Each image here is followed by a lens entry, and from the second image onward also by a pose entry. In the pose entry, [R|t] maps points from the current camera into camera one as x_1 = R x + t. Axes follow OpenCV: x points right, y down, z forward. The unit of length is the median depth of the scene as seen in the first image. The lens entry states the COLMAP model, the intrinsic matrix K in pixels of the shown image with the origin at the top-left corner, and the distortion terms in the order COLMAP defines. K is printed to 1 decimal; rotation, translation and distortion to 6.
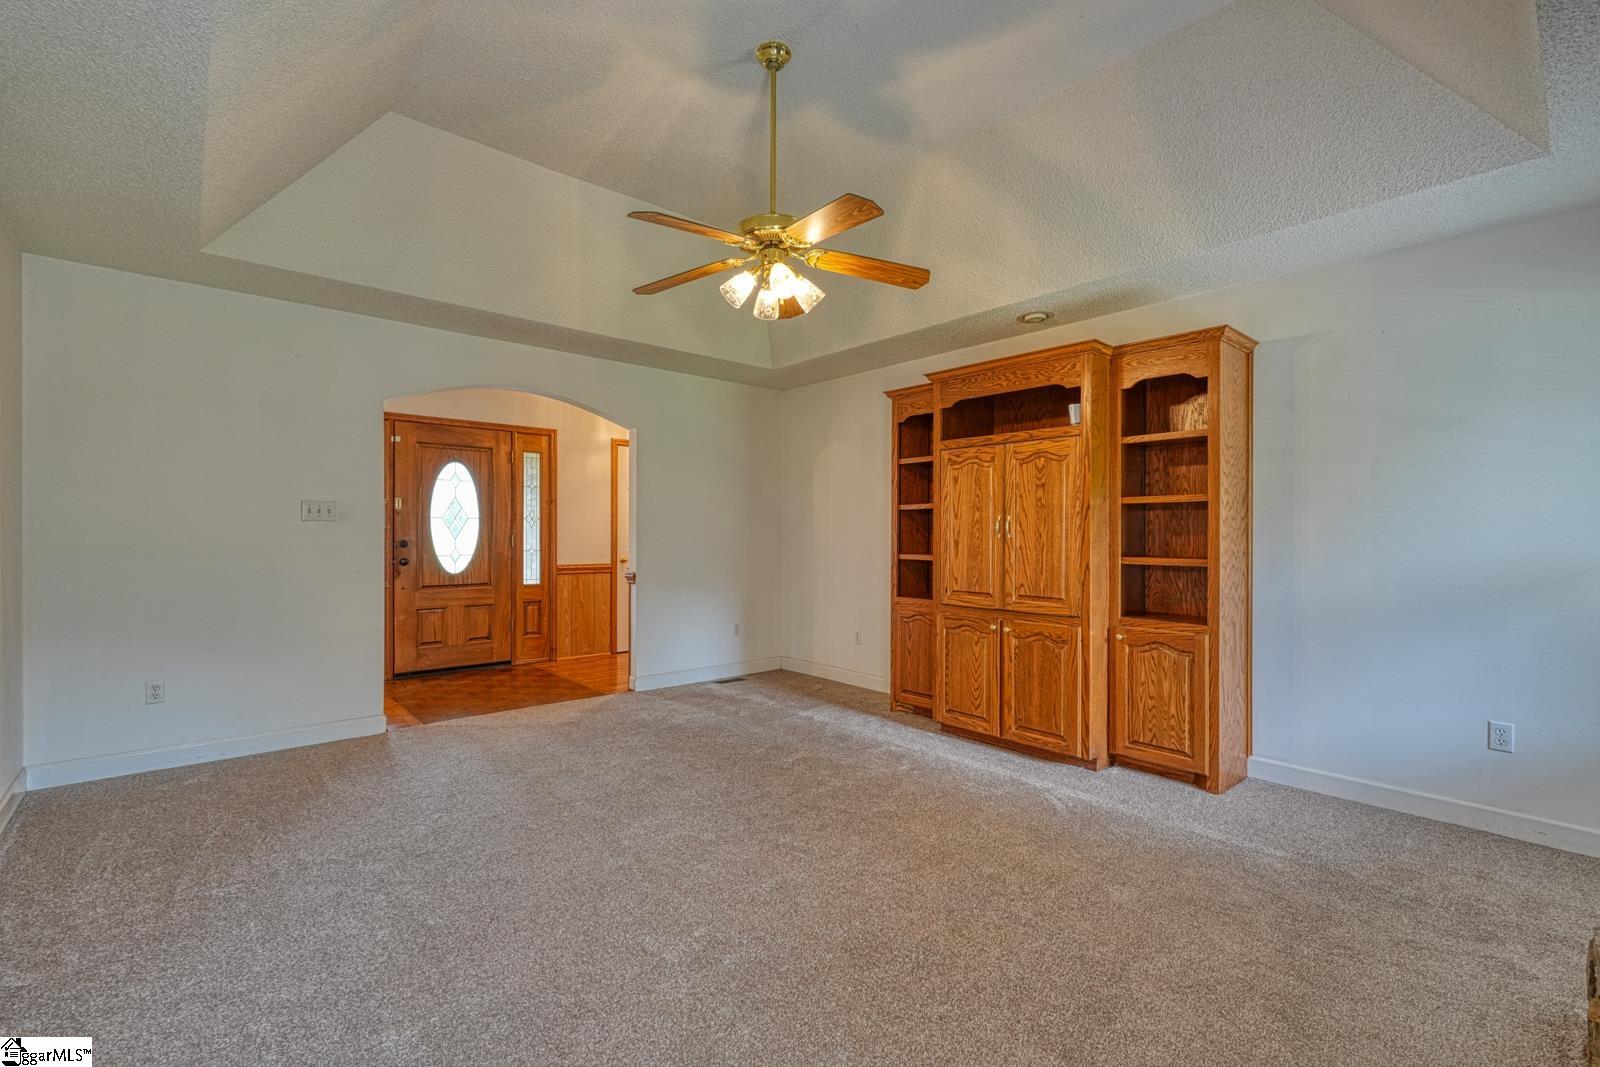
lens RADIAL K [[710.7, 0, 812.2], [0, 710.7, 531.1], [0, 0, 1]] dist [-0.002012, 0.003752]
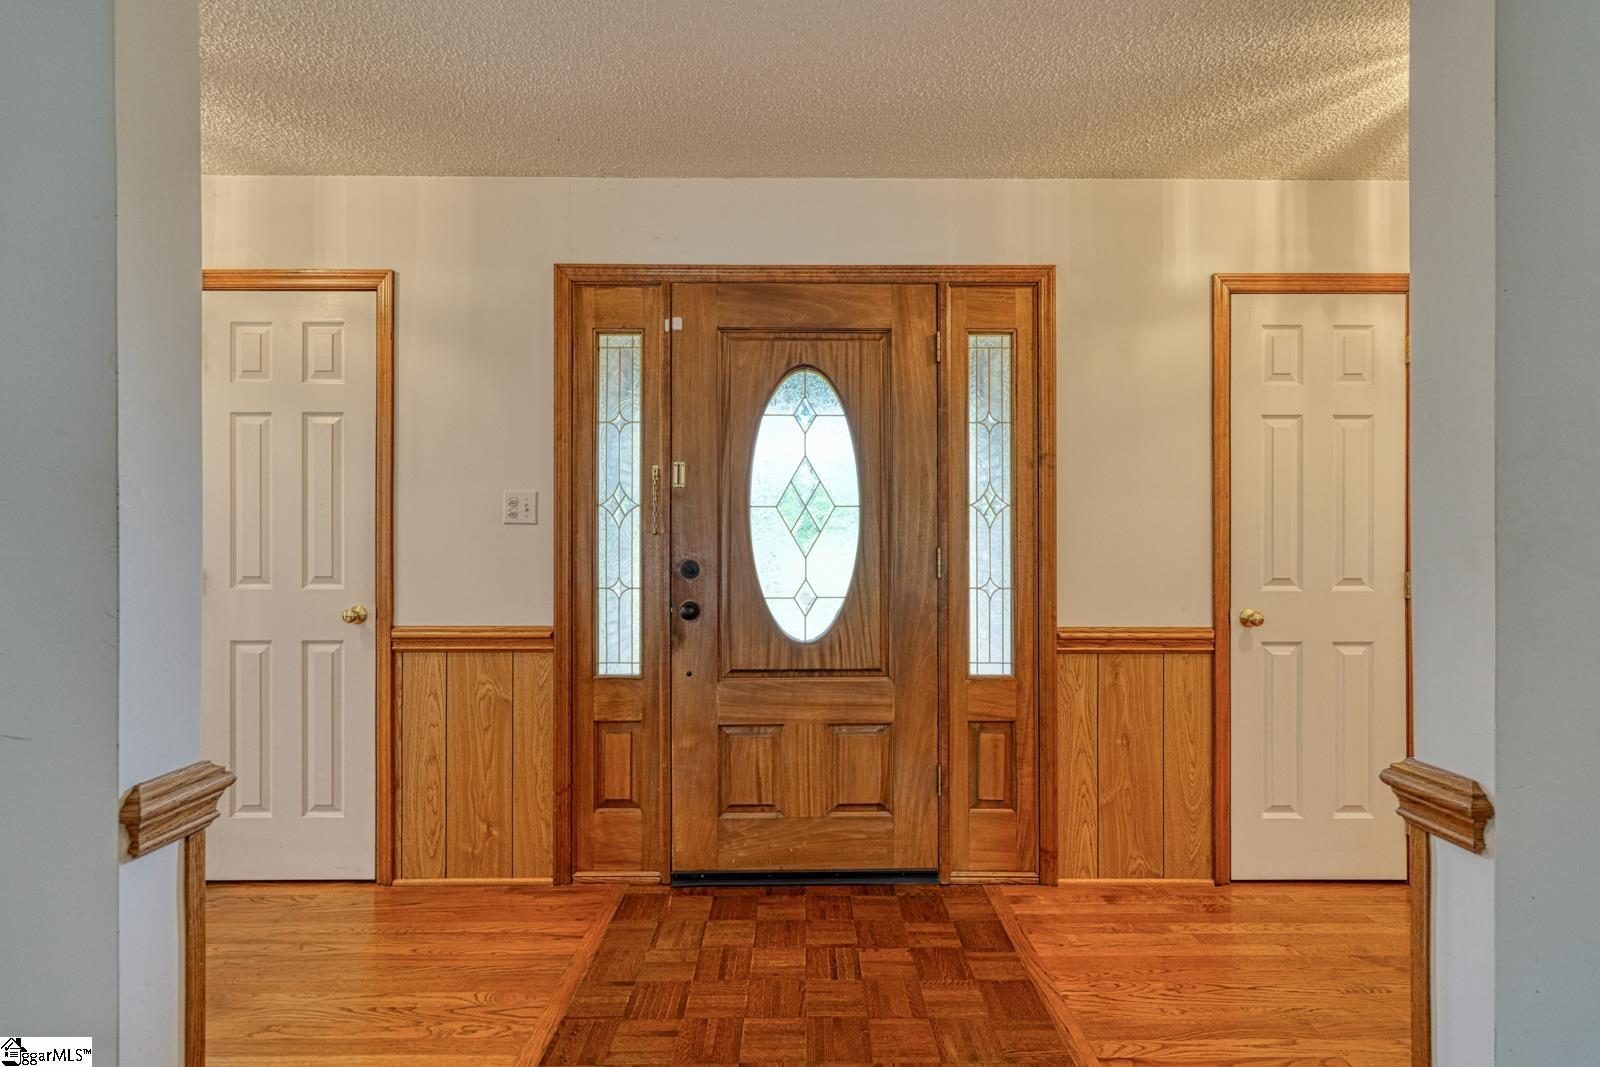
lens RADIAL K [[710.7, 0, 795.1], [0, 710.7, 530.1], [0, 0, 1]] dist [-0.002012, 0.003752]
pose [[0.745442, -0.005525, -0.666548, -0.222843], [0.004545, 0.999985, -0.003206, -0.003321], [0.666555, -0.000639, 0.745456, 0.660529]]
